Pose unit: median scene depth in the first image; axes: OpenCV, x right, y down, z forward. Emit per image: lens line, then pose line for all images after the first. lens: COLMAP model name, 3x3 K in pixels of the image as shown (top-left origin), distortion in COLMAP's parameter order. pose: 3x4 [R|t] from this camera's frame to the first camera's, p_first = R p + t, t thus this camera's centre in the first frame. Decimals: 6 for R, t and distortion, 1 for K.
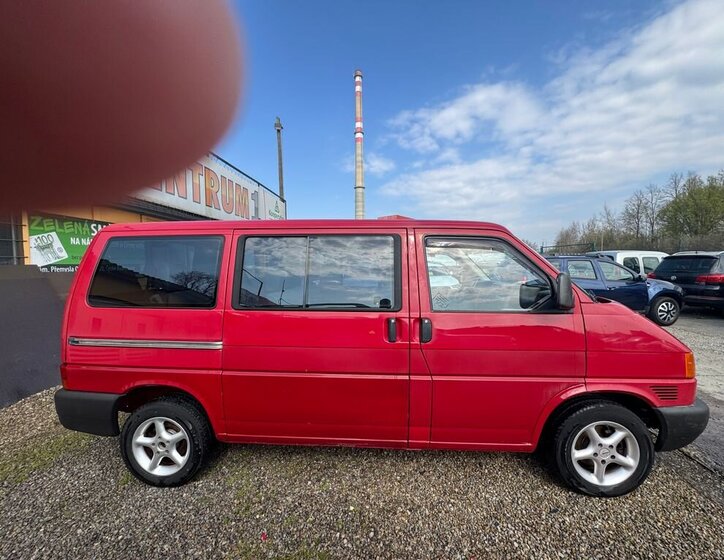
lens RADIAL K [[302.9, 0, 362.0], [0, 302.9, 280.0], [0, 0, 1]] dist [-0.015235, -0.000060]
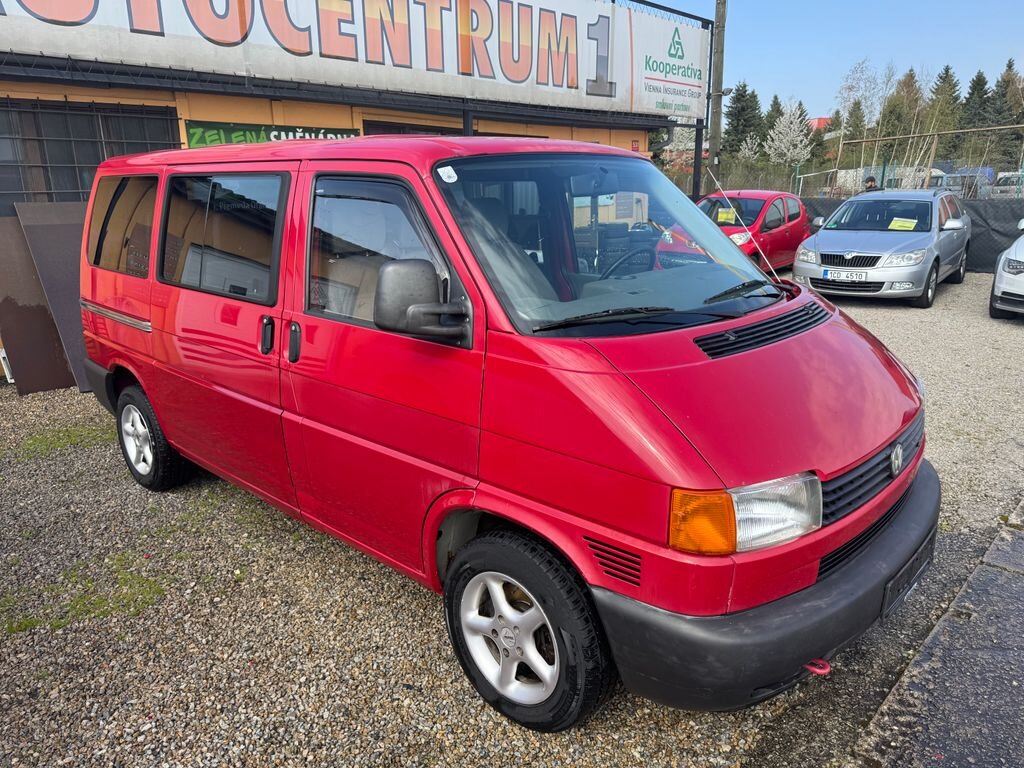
lens RADIAL K [[759.2, 0, 512.0], [0, 759.2, 384.0], [0, 0, 1]] dist [0.002497, 0.005086]
pose [[0.760967, 0.165913, -0.627217, 0.683619], [-0.027710, 0.974178, 0.224073, -0.048365], [0.648198, -0.153132, 0.745915, 0.057528]]
